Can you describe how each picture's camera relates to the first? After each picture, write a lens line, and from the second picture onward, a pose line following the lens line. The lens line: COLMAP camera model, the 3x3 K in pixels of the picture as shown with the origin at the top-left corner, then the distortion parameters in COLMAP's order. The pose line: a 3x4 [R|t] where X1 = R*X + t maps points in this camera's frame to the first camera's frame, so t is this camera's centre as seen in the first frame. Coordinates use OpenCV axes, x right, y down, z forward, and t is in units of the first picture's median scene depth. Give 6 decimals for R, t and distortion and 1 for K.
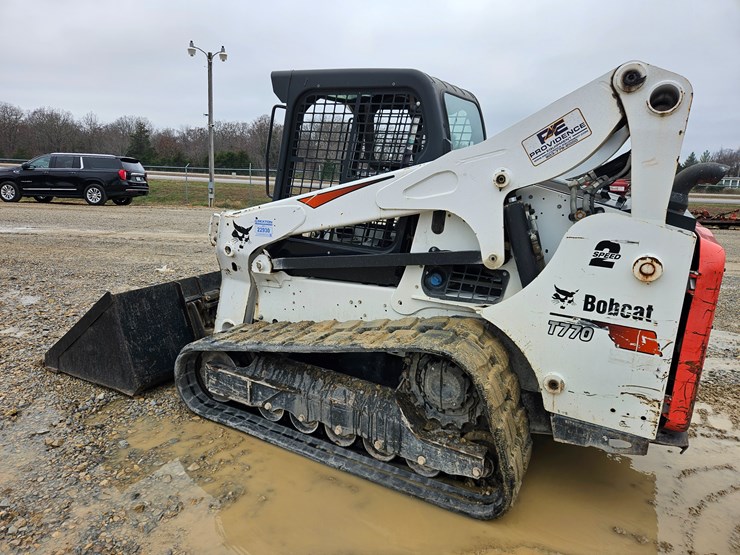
lens RADIAL K [[488.2, 0, 360.2], [0, 488.2, 274.2], [0, 0, 1]] dist [0.068259, -0.052245]
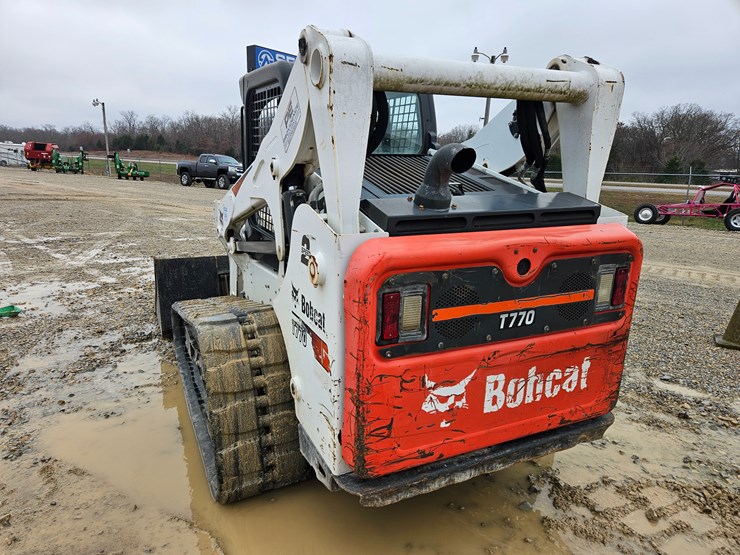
lens RADIAL K [[488.2, 0, 360.8], [0, 488.2, 280.8], [0, 0, 1]] dist [0.068259, -0.052245]
pose [[0.812200, 0.122001, -0.570479, 0.874712], [-0.119161, 0.991965, 0.042487, -0.028502], [0.571079, 0.033471, 0.820212, 0.271811]]
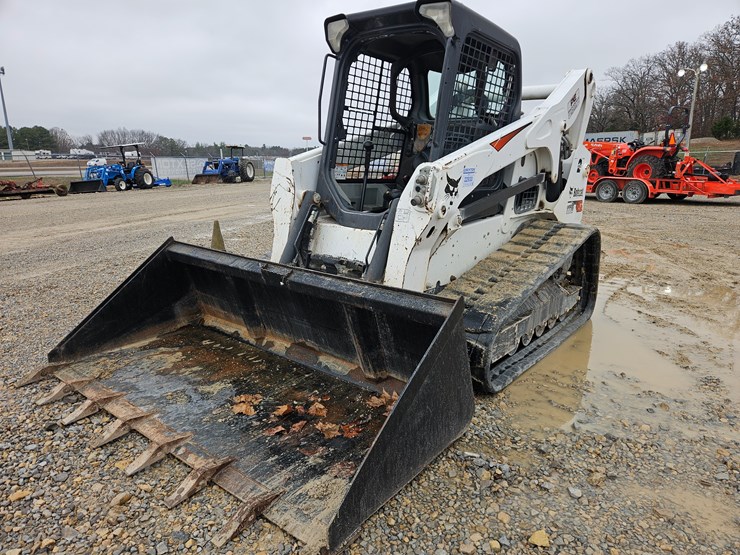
lens RADIAL K [[488.2, 0, 368.6], [0, 488.2, 286.9], [0, 0, 1]] dist [0.068259, -0.052245]
pose [[0.166767, -0.274771, 0.946937, -1.365451], [0.202316, 0.949487, 0.239881, -0.184992], [-0.965016, 0.151577, 0.213934, 1.187700]]
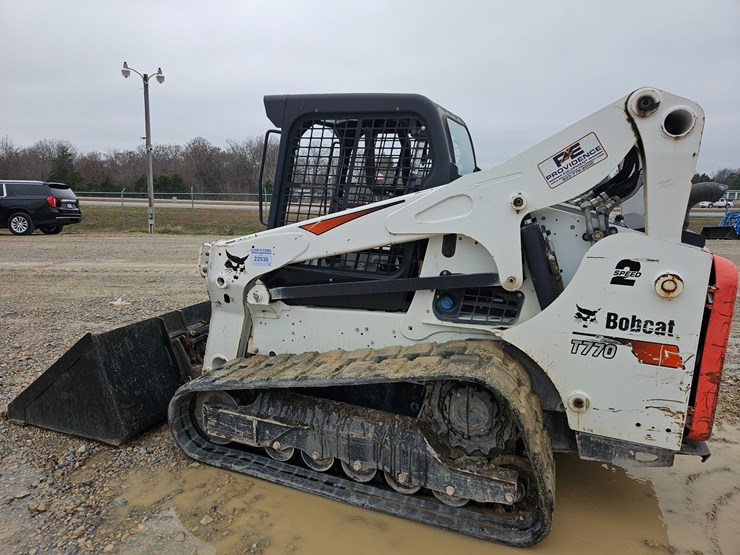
lens RADIAL K [[488.2, 0, 361.4], [0, 488.2, 278.8], [0, 0, 1]] dist [0.068259, -0.052245]
pose [[0.992078, -0.041287, 0.118649, -0.138897], [0.045025, 0.998565, -0.028998, -0.018012], [-0.117281, 0.034110, 0.992513, 0.035377]]
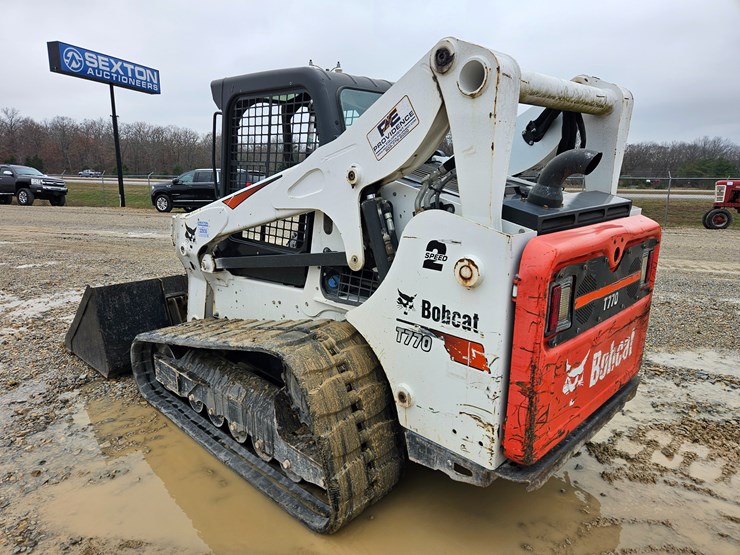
lens RADIAL K [[488.2, 0, 358.7], [0, 488.2, 277.0], [0, 0, 1]] dist [0.068259, -0.052245]
pose [[0.961606, 0.026714, -0.273130, 0.488927], [-0.029424, 0.999550, -0.005828, 0.006640], [0.272851, 0.013641, 0.961960, 0.084886]]
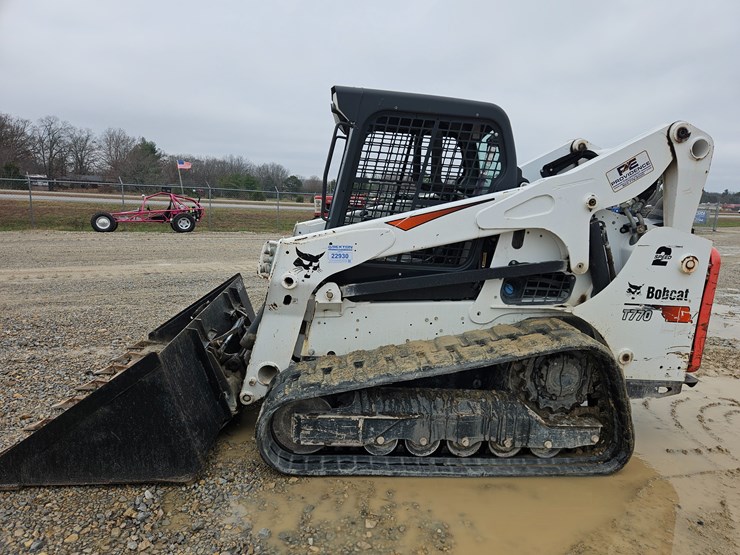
lens RADIAL K [[488.2, 0, 374.5], [0, 488.2, 283.9], [0, 0, 1]] dist [0.068259, -0.052245]
pose [[0.827155, -0.097412, 0.553467, -0.771517], [0.099732, 0.994674, 0.026017, -0.064552], [-0.553053, 0.033679, 0.832465, 0.230966]]
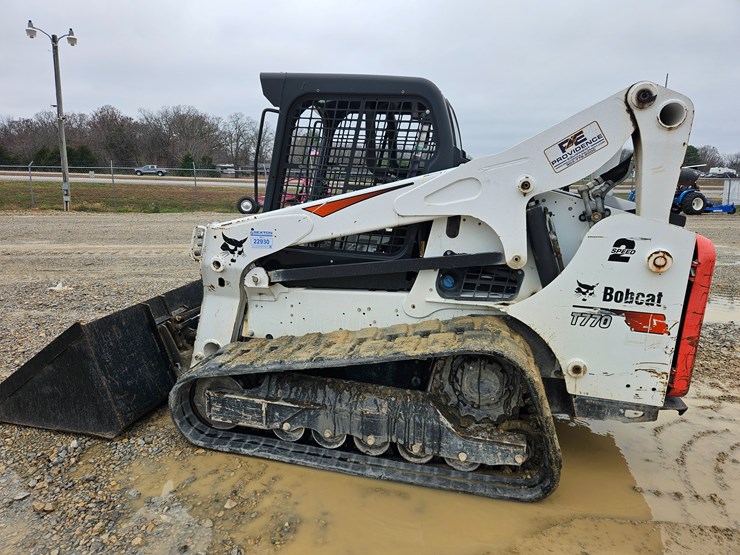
lens RADIAL K [[488.2, 0, 361.7], [0, 488.2, 275.0], [0, 0, 1]] dist [0.068259, -0.052245]
pose [[0.963080, -0.068903, 0.260247, -0.306012], [0.066287, 0.997623, 0.018826, -0.036368], [-0.260926, -0.000880, 0.965358, 0.047542]]
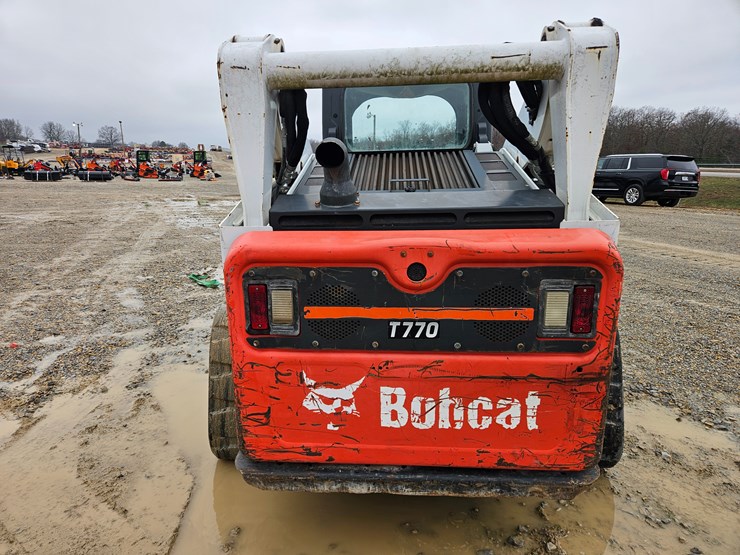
lens RADIAL K [[488.2, 0, 363.5], [0, 488.2, 280.4], [0, 0, 1]] dist [0.068259, -0.052245]
pose [[0.430866, 0.178710, -0.884543, 1.176334], [-0.171680, 0.978526, 0.114072, -0.092952], [0.885935, 0.102709, 0.452295, 0.625706]]
